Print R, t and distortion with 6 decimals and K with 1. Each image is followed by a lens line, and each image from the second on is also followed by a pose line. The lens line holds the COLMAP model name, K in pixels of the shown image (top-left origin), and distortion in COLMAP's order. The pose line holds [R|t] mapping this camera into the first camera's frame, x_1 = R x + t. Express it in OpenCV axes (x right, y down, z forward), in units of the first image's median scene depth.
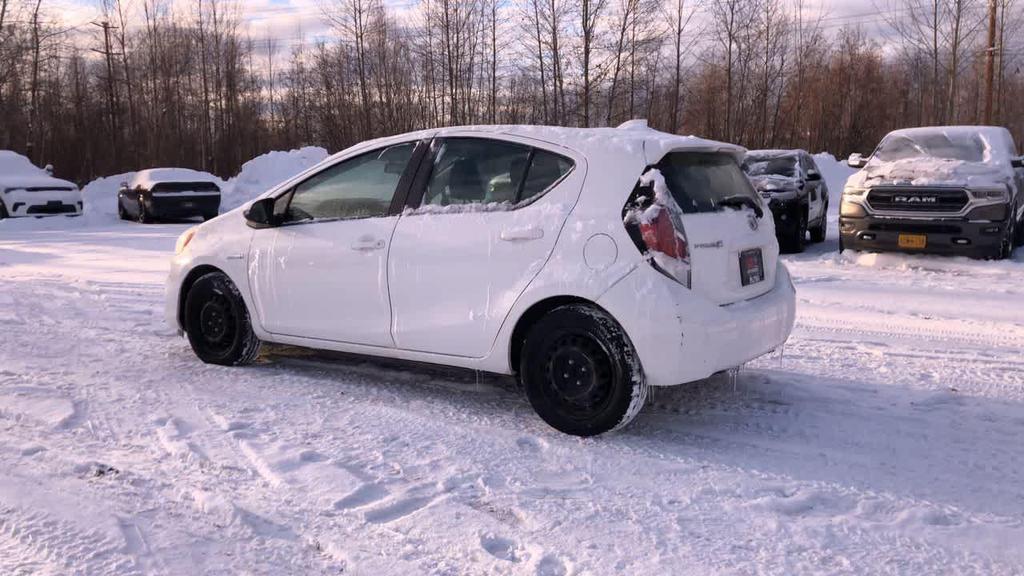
lens RADIAL K [[837.4, 0, 507.2], [0, 837.4, 286.7], [0, 0, 1]] dist [0.040782, -0.047352]
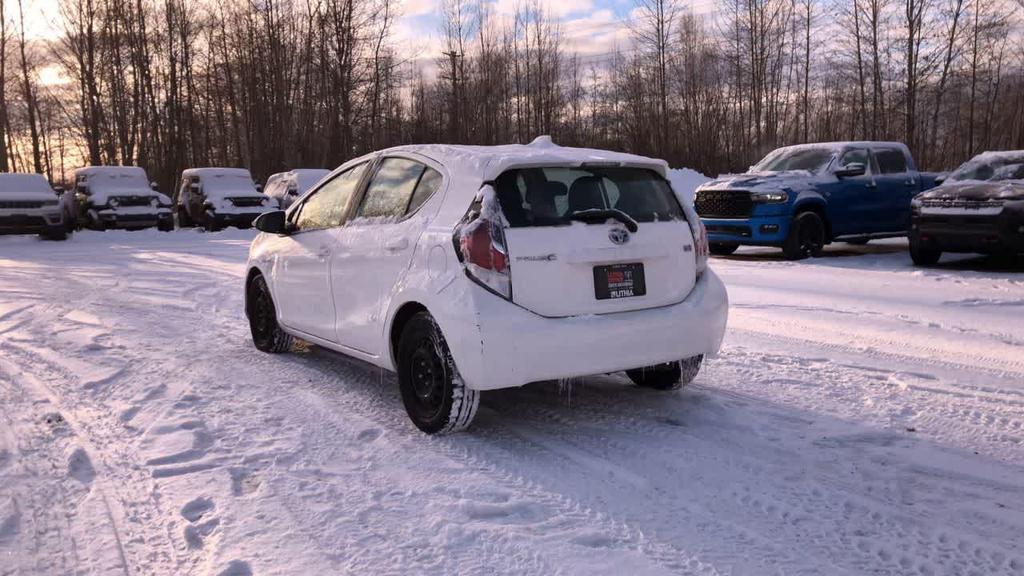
lens RADIAL K [[837.4, 0, 507.2], [0, 837.4, 286.7], [0, 0, 1]] dist [0.040782, -0.047352]
pose [[0.925398, 0.032287, -0.377620, 0.543164], [-0.036186, 0.999340, -0.003233, -0.009024], [0.377266, 0.016657, 0.925955, 0.035792]]
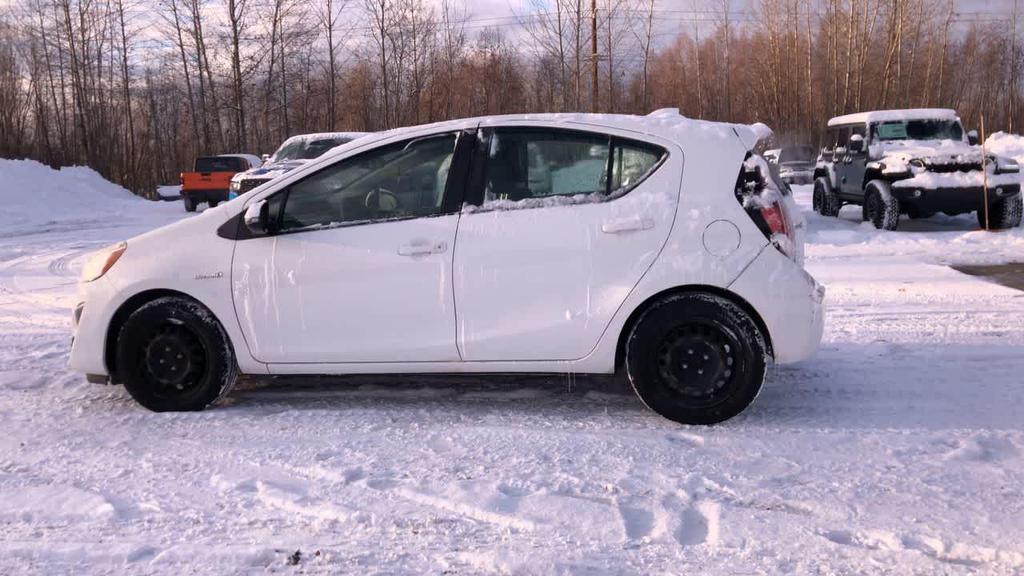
lens RADIAL K [[837.4, 0, 507.2], [0, 837.4, 286.7], [0, 0, 1]] dist [0.040782, -0.047352]
pose [[0.908183, -0.083477, 0.410164, -0.486872], [0.081279, 0.996430, 0.022828, -0.025153], [-0.410606, 0.012605, 0.911726, 0.171364]]
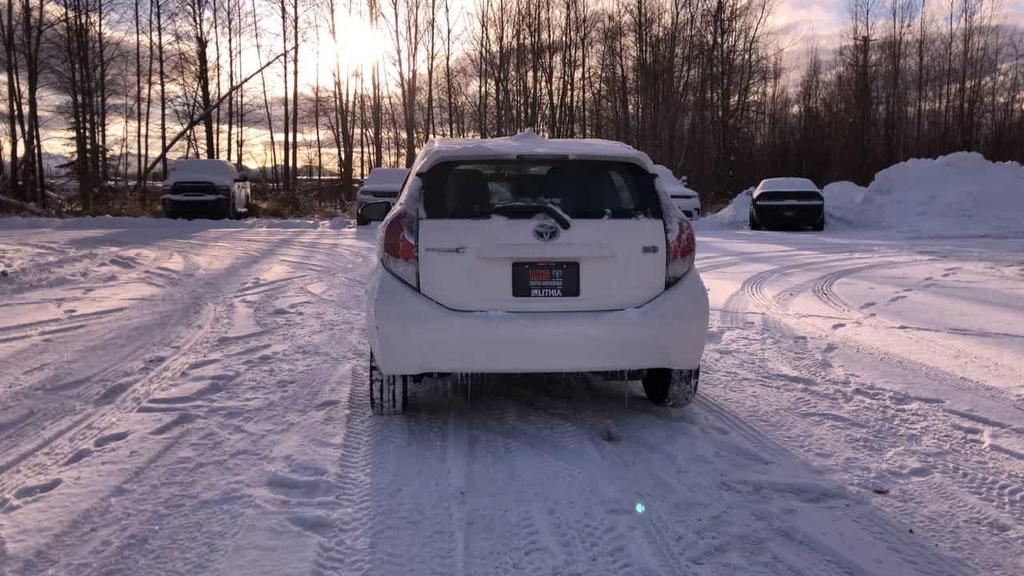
lens RADIAL K [[837.4, 0, 507.2], [0, 837.4, 286.7], [0, 0, 1]] dist [0.040782, -0.047352]
pose [[0.642503, 0.091897, -0.760753, 0.981192], [-0.100897, 0.994285, 0.034893, -0.044201], [0.759612, 0.054339, 0.648103, 0.360684]]
